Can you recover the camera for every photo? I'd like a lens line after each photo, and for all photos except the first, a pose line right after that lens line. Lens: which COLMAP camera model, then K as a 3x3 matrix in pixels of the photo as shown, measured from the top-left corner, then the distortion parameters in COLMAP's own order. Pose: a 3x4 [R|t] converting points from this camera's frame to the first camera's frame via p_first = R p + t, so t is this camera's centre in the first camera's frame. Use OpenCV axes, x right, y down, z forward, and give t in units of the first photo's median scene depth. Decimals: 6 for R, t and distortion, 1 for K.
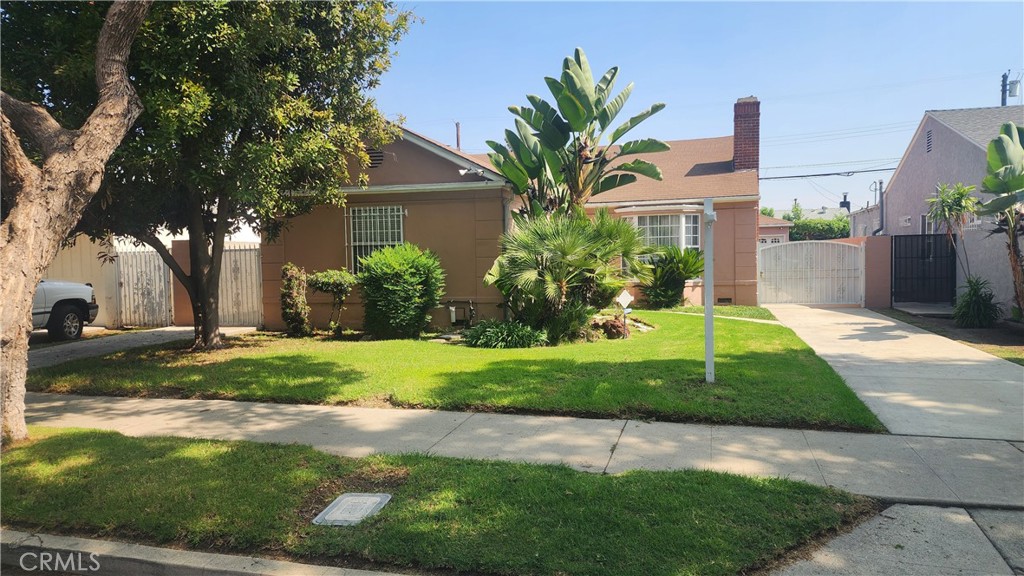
lens RADIAL K [[682.8, 0, 509.1], [0, 682.8, 284.8], [0, 0, 1]] dist [0.038574, -0.015204]
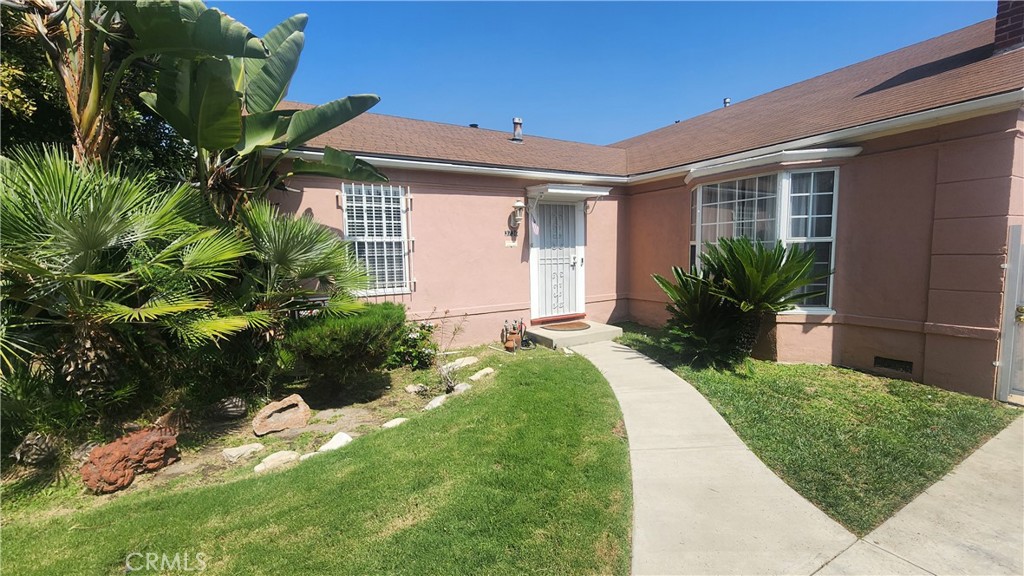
lens RADIAL K [[423.2, 0, 521.7], [0, 423.2, 288.6], [0, 0, 1]] dist [-0.002780, 0.002667]
pose [[0.719873, 0.065013, -0.691054, 0.477205], [-0.018334, 0.997037, 0.074701, -0.058875], [0.693863, -0.041105, 0.718932, 0.946425]]
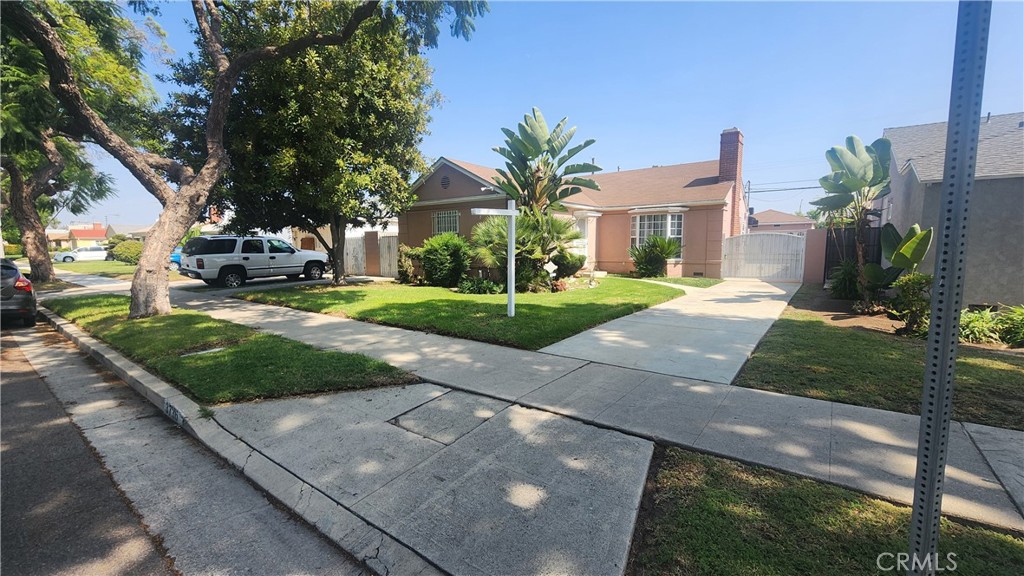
lens RADIAL K [[423.2, 0, 514.7], [0, 423.2, 290.2], [0, 0, 1]] dist [-0.002780, 0.002667]
pose [[0.935570, 0.050143, -0.349564, 0.388435], [-0.027293, 0.997174, 0.069994, 0.006467], [0.352086, -0.055943, 0.934294, 0.049649]]
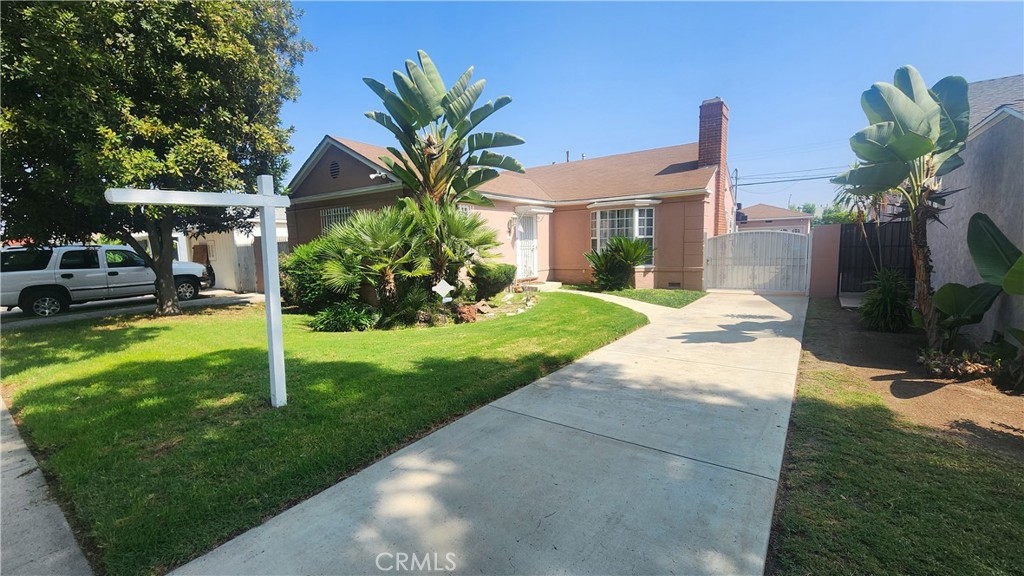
lens RADIAL K [[423.2, 0, 517.7], [0, 423.2, 288.1], [0, 0, 1]] dist [-0.002780, 0.002667]
pose [[0.944880, 0.030687, -0.325976, 0.434435], [-0.010282, 0.997888, 0.064135, -0.019740], [0.327256, -0.057248, 0.943200, 0.380073]]
